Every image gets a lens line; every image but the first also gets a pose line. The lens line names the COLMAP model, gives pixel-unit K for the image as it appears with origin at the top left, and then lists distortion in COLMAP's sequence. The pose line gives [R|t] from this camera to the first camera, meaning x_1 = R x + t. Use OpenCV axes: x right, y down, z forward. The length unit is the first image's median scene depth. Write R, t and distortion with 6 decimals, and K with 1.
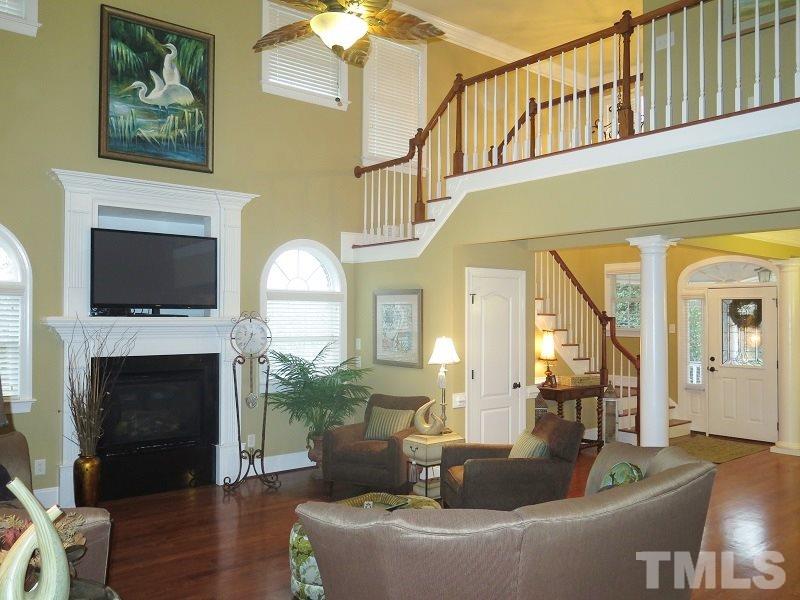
lens RADIAL K [[678.3, 0, 401.6], [0, 678.3, 304.9], [0, 0, 1]] dist [-0.002659, 0.006325]
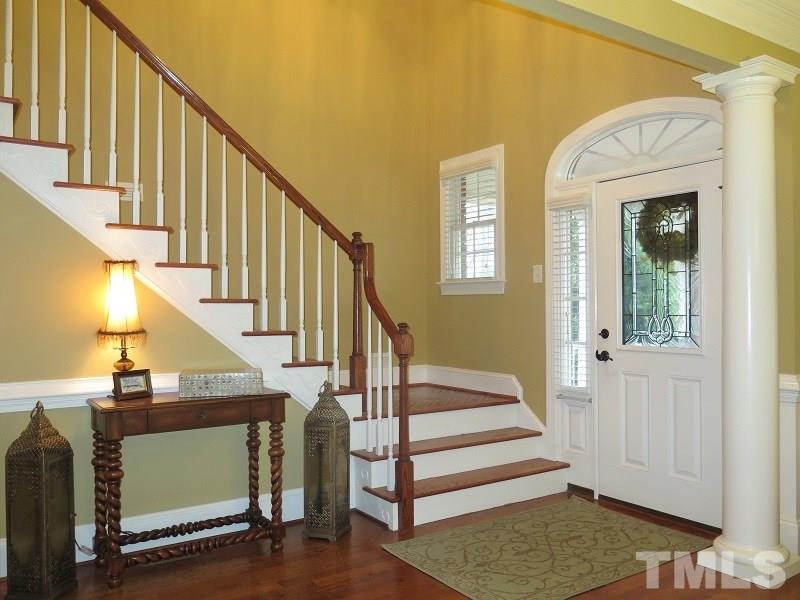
lens RADIAL K [[678.3, 0, 399.3], [0, 678.3, 300.7], [0, 0, 1]] dist [-0.002659, 0.006325]
pose [[0.992872, -0.009973, -0.118769, 0.659101], [0.011523, 0.999857, 0.012370, 0.087896], [0.118628, -0.013651, 0.992845, 0.923565]]
